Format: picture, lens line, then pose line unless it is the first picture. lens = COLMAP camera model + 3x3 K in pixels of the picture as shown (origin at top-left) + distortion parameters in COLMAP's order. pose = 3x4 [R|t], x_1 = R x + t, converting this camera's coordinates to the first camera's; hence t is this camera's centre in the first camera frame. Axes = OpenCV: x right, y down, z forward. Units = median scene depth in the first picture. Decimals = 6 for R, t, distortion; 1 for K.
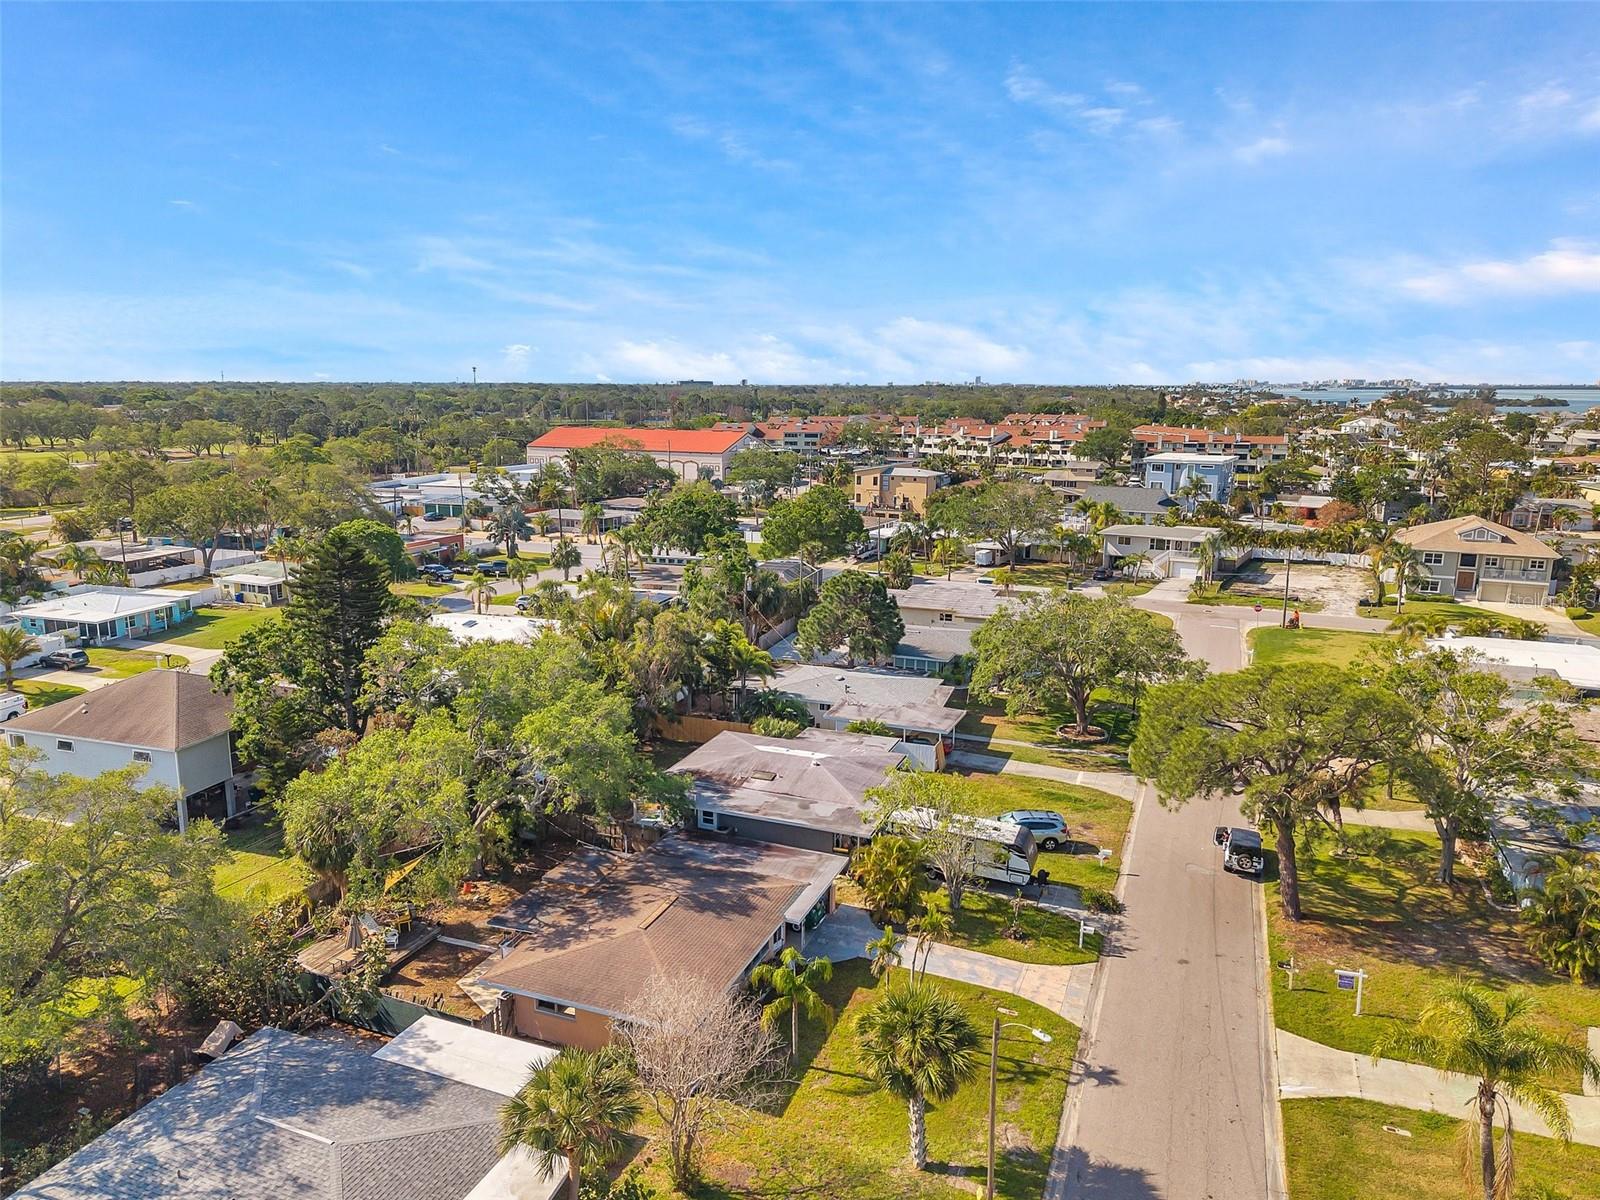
lens RADIAL K [[1078.9, 0, 781.2], [0, 1078.9, 600.9], [0, 0, 1]] dist [0.050957, -0.068691]
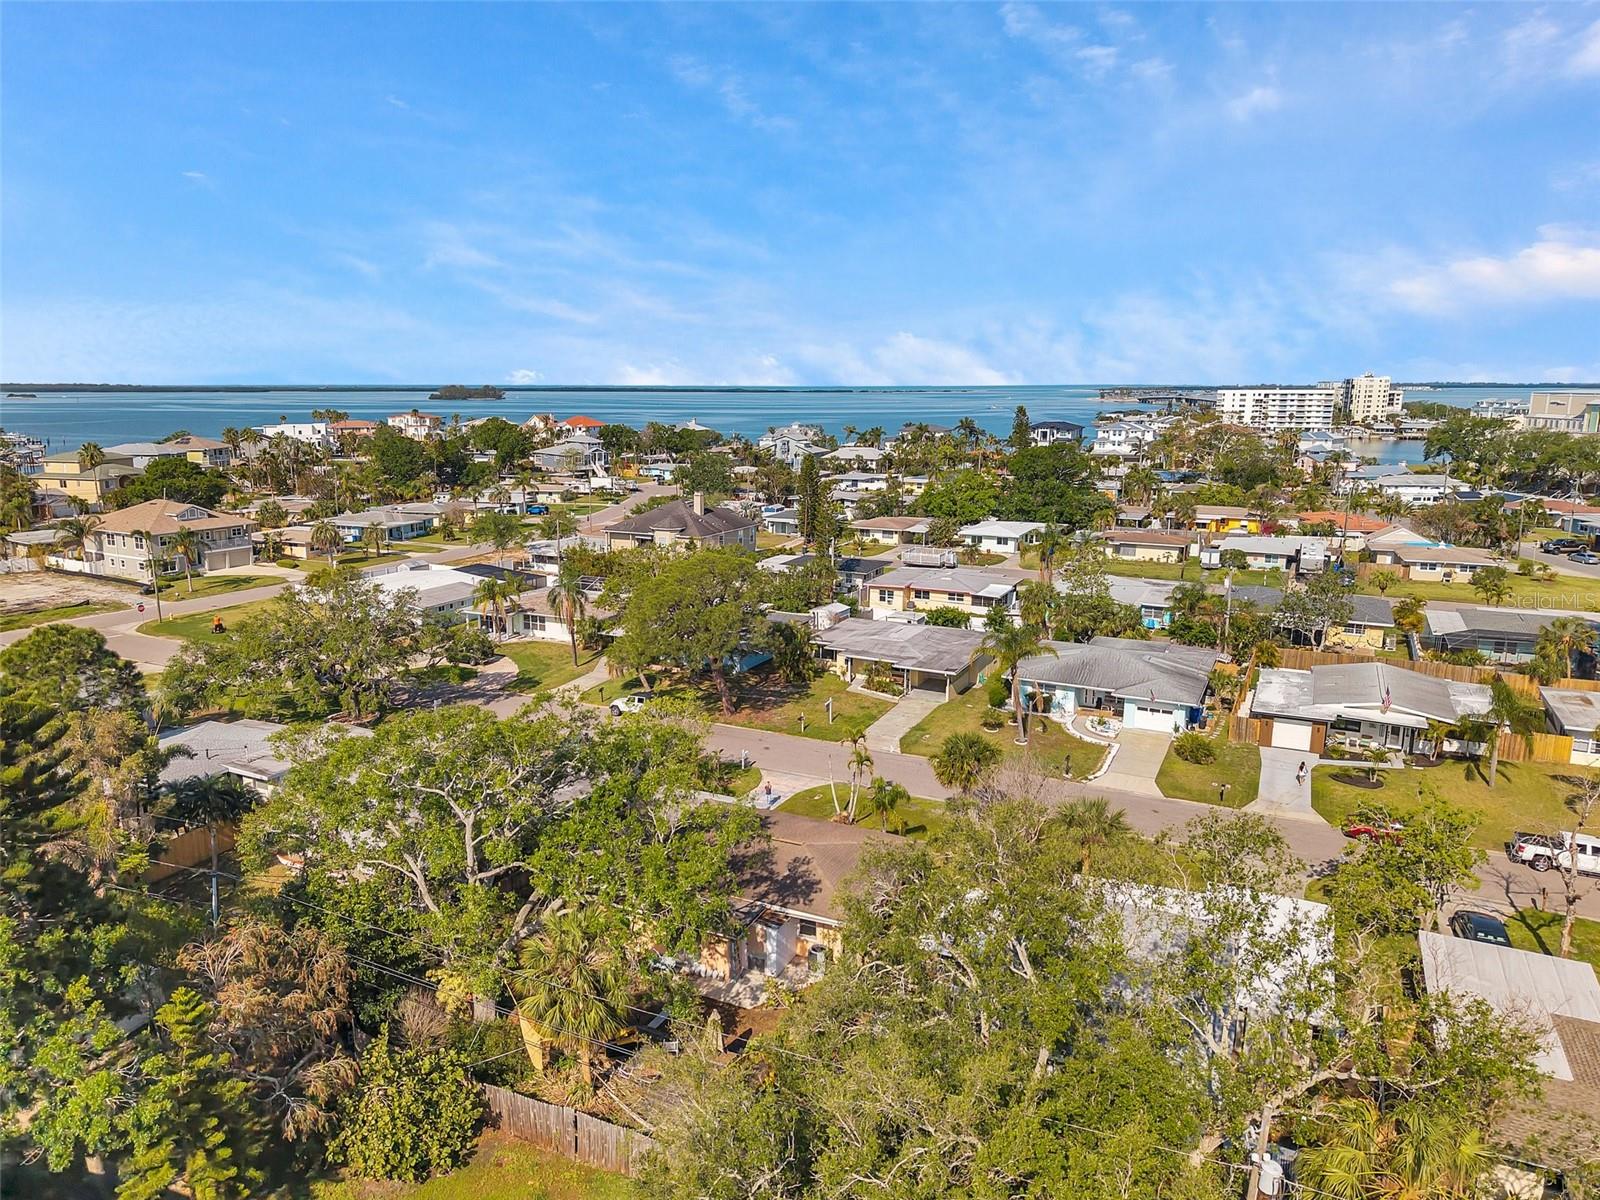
lens RADIAL K [[1074.2, 0, 800.0], [0, 1074.2, 600.0], [0, 0, 1]] dist [0.001848, 0.000205]
pose [[0.070339, -0.199149, 0.977442, -0.711061], [0.198776, 0.963015, 0.181905, -0.090891], [-0.977517, 0.181497, 0.107323, 0.502473]]
